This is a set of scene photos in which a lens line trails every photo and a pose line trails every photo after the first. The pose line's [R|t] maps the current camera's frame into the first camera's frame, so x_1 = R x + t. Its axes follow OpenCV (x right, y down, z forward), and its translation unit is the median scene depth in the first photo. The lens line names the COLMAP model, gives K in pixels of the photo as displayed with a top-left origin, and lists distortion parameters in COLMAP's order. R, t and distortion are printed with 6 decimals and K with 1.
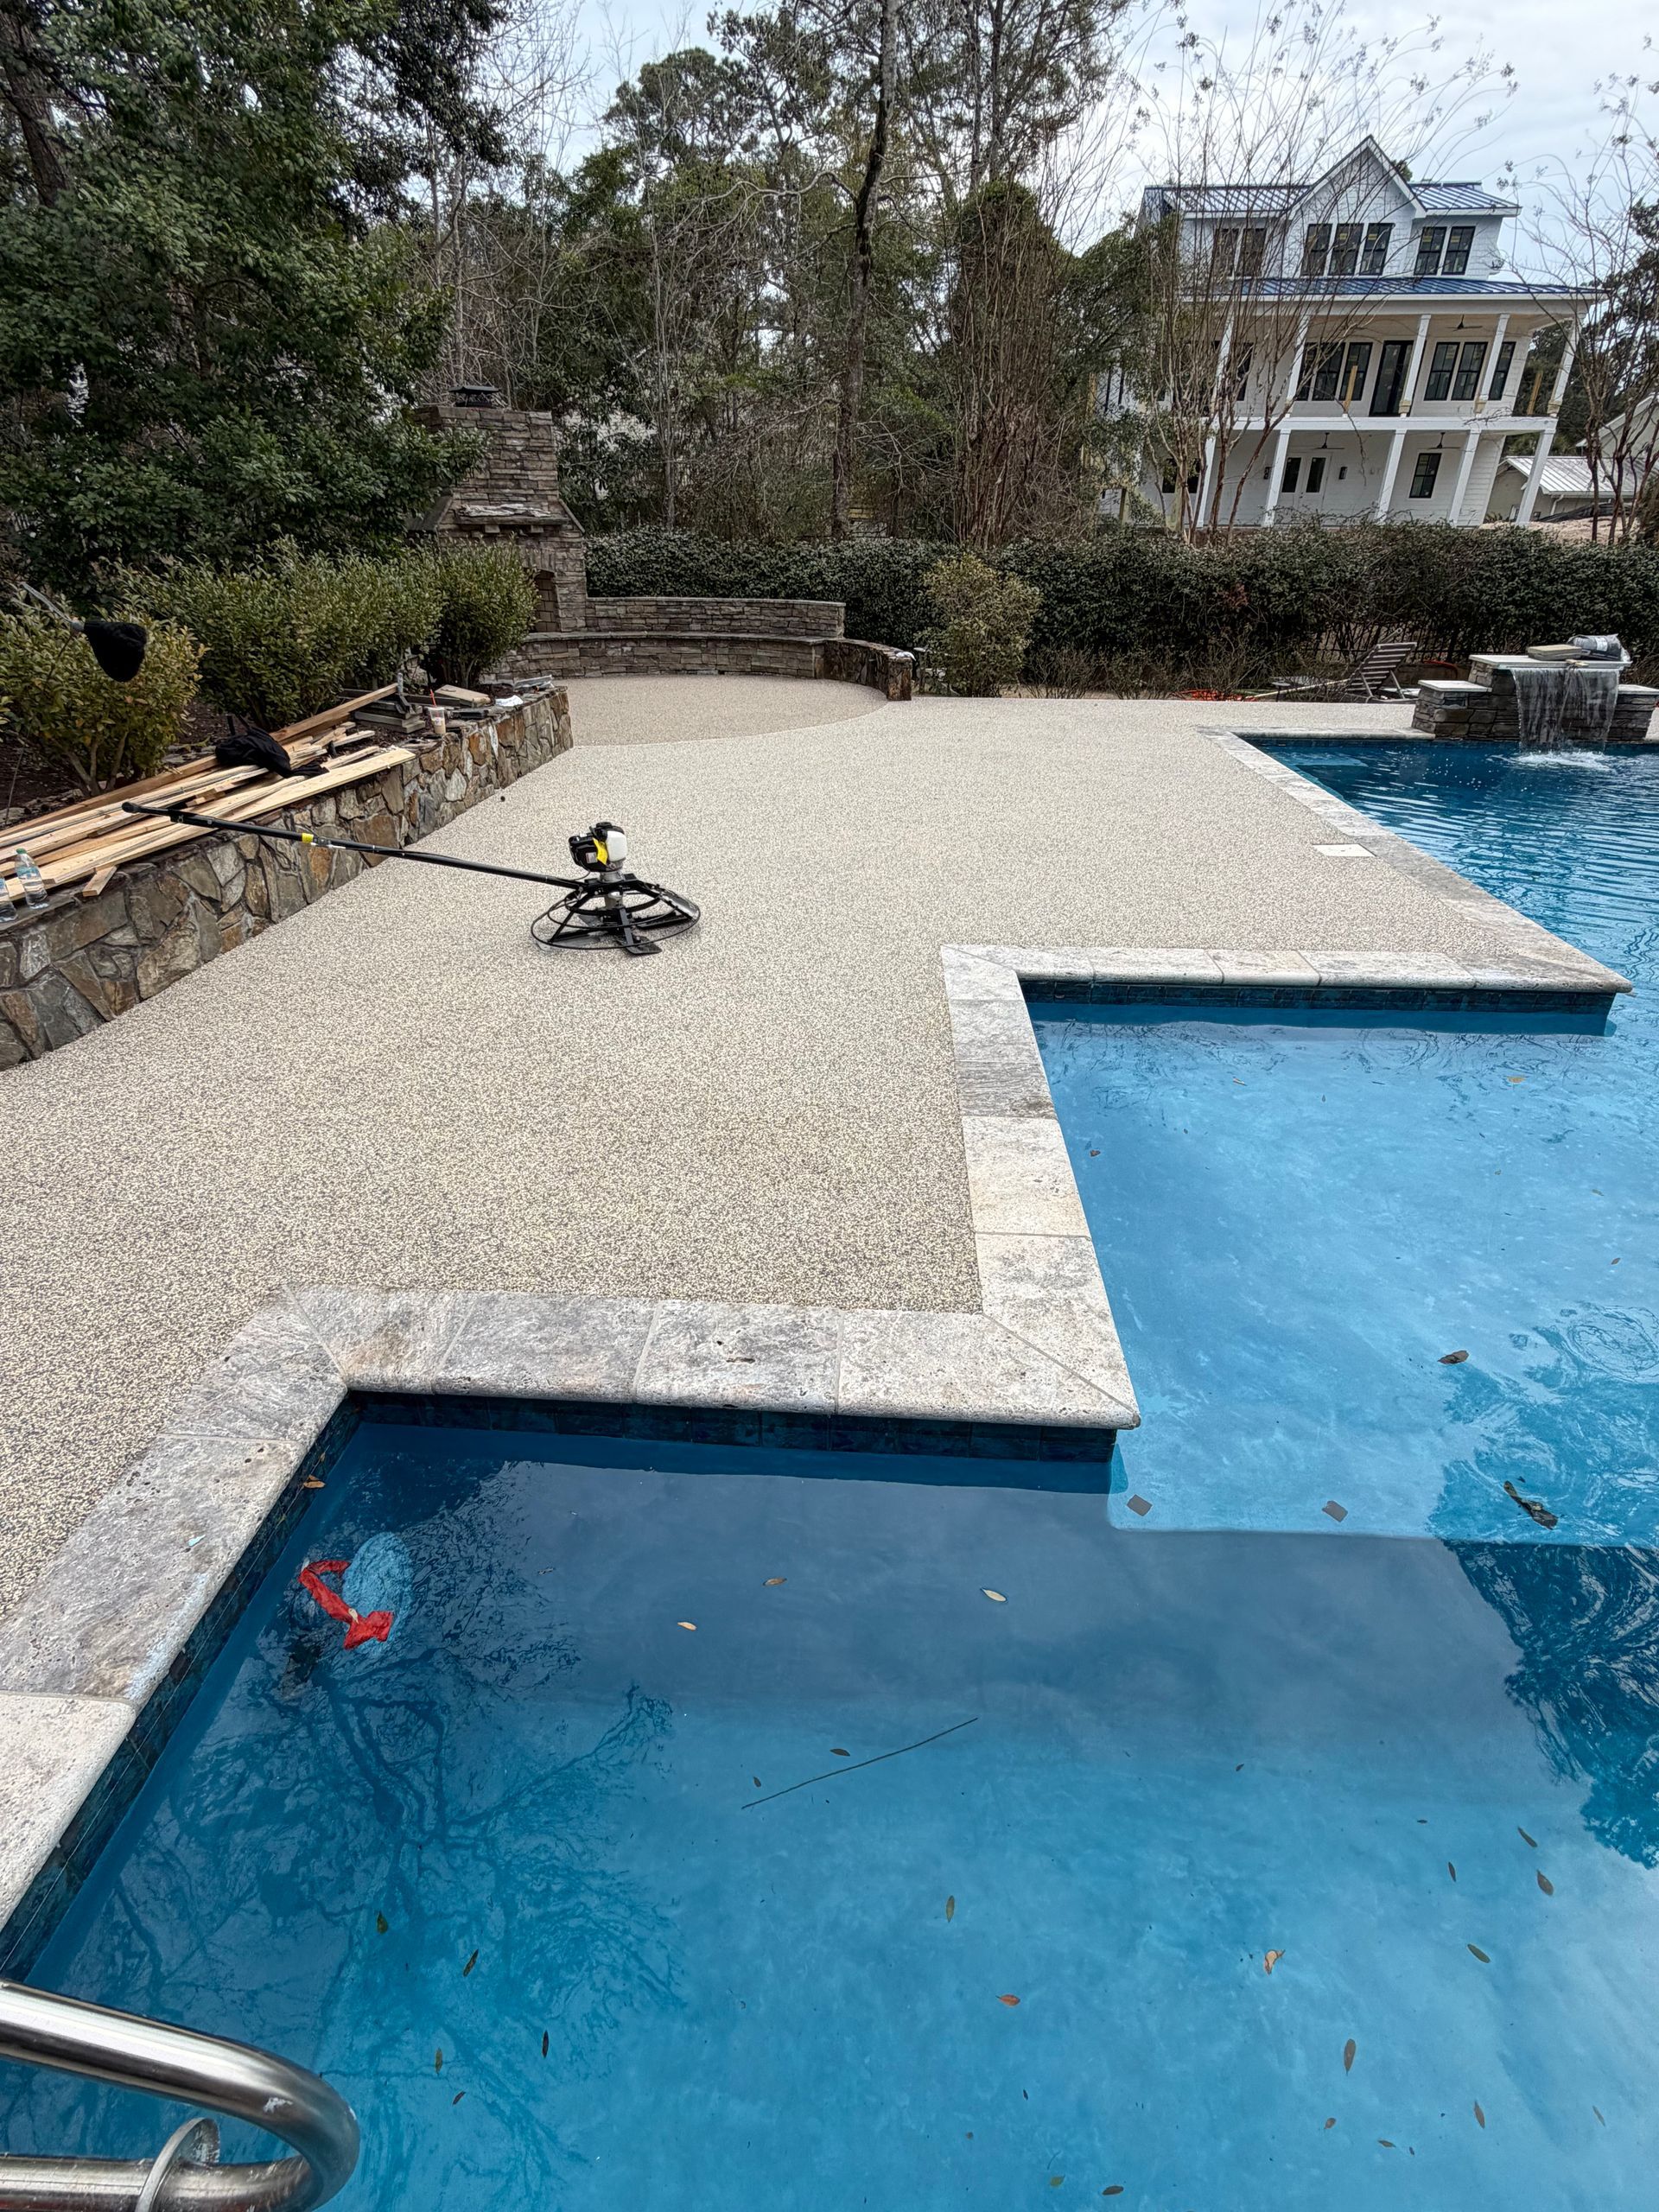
lens RADIAL K [[1070.2, 0, 831.1], [0, 1070.2, 1110.4], [0, 0, 1]] dist [0.000752, -0.000583]
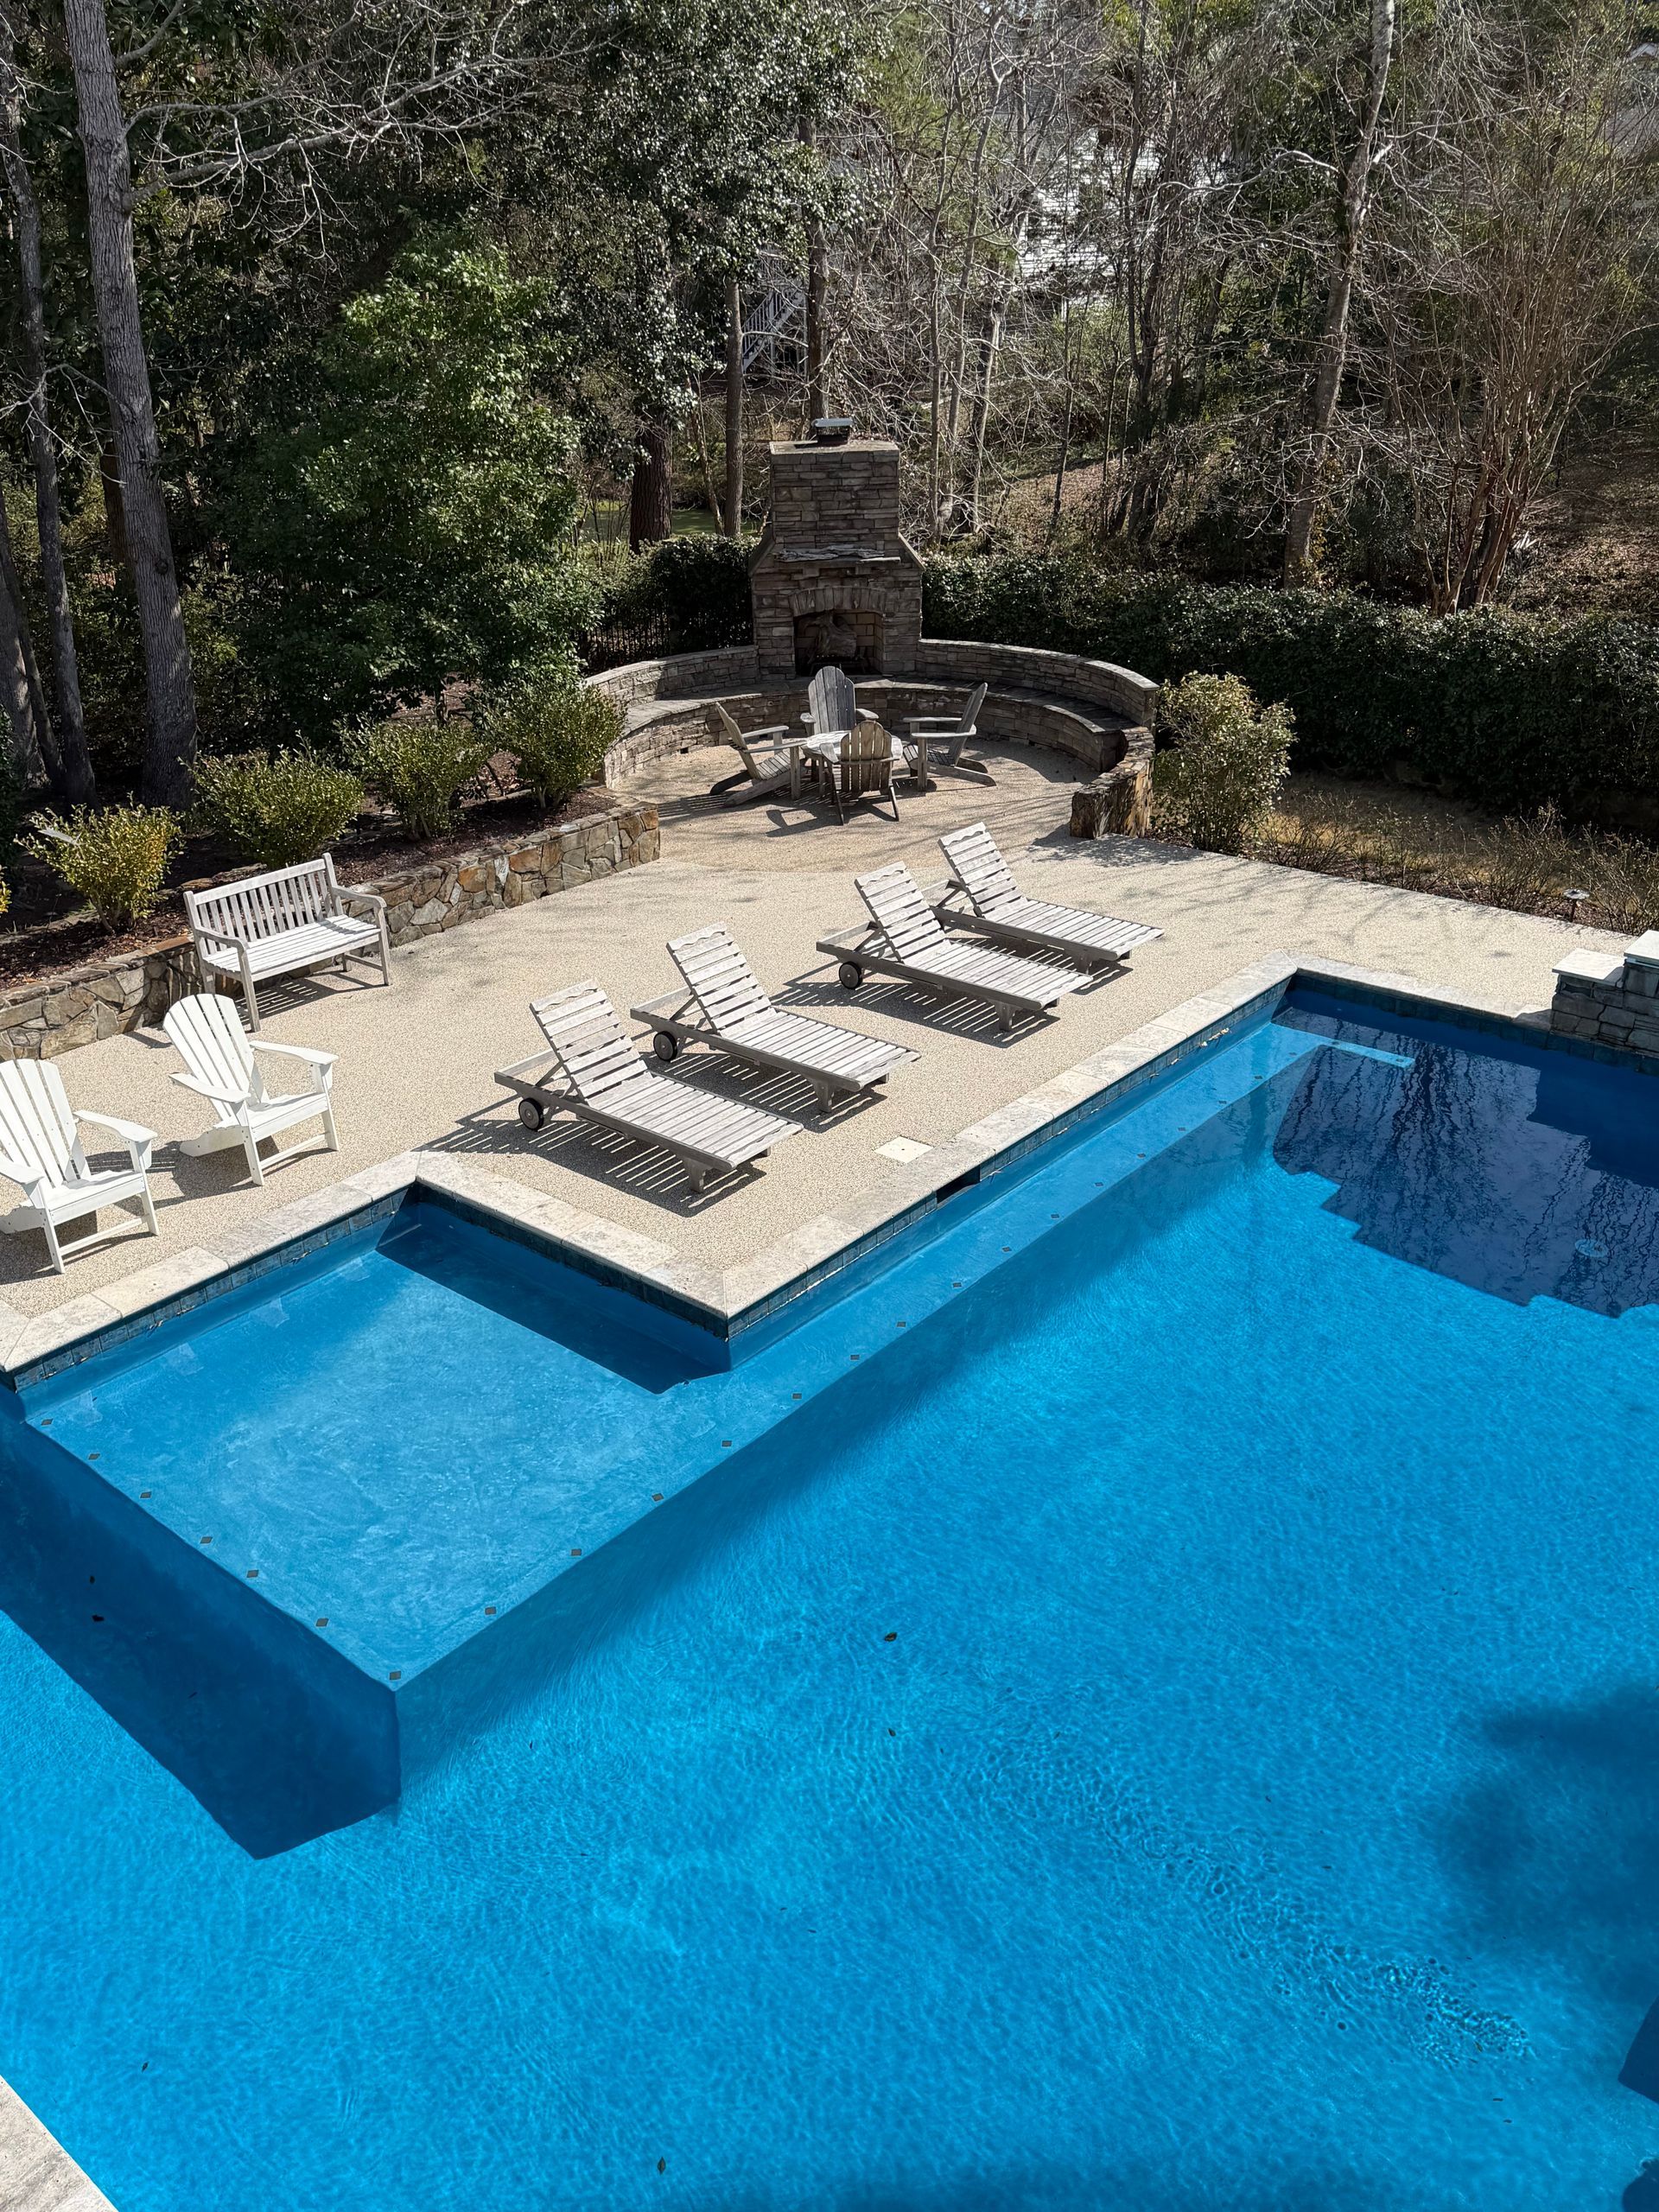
lens RADIAL K [[1802.8, 0, 826.4], [0, 1802.8, 1128.7], [0, 0, 1]] dist [0.070800, -0.094157]
pose [[0.802691, 0.248369, -0.542218, 1.597481], [-0.266312, 0.962752, 0.046756, -0.377386], [0.533634, 0.106868, 0.838936, -0.618066]]
